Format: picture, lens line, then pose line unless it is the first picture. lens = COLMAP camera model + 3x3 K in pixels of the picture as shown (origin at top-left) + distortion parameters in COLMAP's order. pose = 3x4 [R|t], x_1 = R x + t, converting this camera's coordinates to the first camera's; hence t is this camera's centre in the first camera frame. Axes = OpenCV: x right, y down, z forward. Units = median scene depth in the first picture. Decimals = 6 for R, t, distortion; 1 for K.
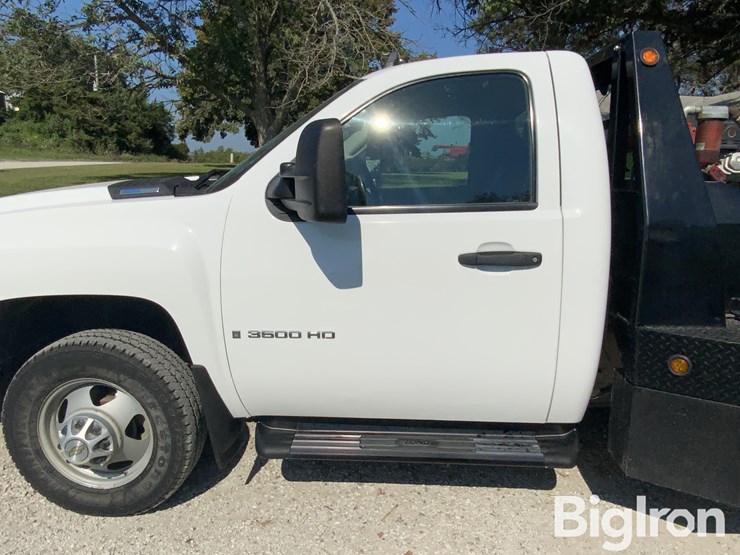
lens RADIAL K [[547.1, 0, 393.6], [0, 547.1, 276.9], [0, 0, 1]] dist [0.065867, -0.093538]
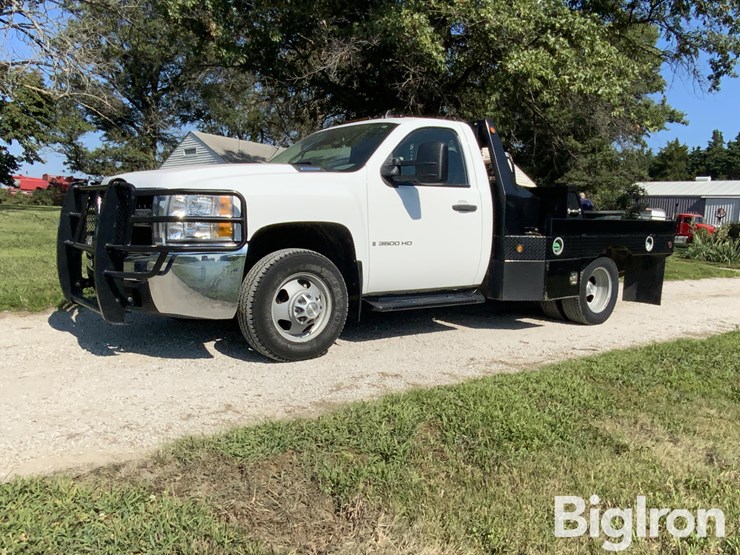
lens RADIAL K [[631.2, 0, 380.8], [0, 631.2, 288.3], [0, 0, 1]] dist [0.074448, -0.163851]
pose [[0.724695, -0.052048, 0.687101, -0.338024], [0.110103, 0.993078, -0.040901, 0.066207], [-0.680216, 0.105292, 0.725410, -0.116772]]
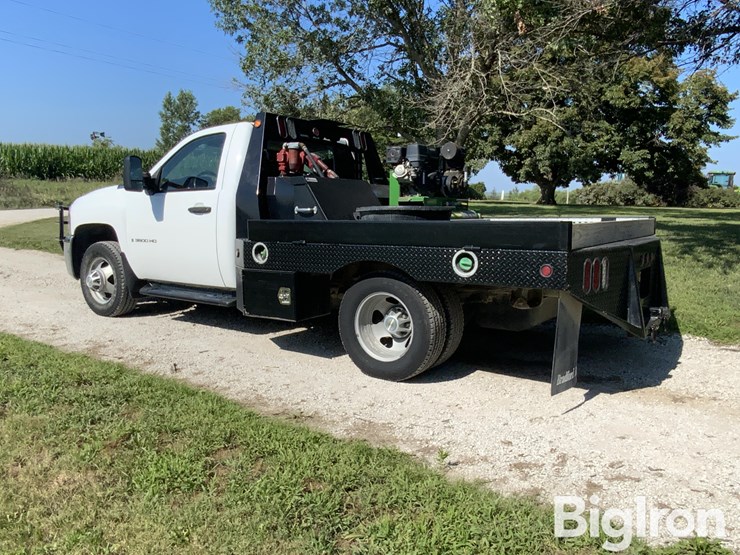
lens RADIAL K [[612.0, 0, 370.0], [0, 612.0, 277.5], [0, 0, 1]] dist [0.088857, -0.143407]
pose [[0.845363, 0.064881, -0.530238, 0.401744], [-0.109288, 0.992608, -0.052782, 0.056931], [0.522894, 0.102569, 0.846204, -0.152742]]
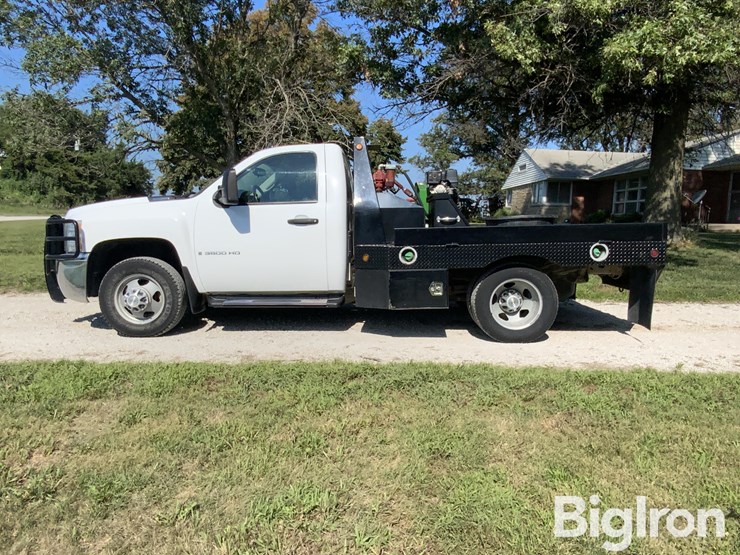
lens RADIAL K [[547.1, 0, 393.6], [0, 547.1, 276.9], [0, 0, 1]] dist [0.065867, -0.093538]
pose [[0.999142, -0.010539, 0.040054, 0.091701], [0.014412, 0.995116, -0.097654, 0.087109], [-0.038830, 0.098148, 0.994414, -0.282012]]
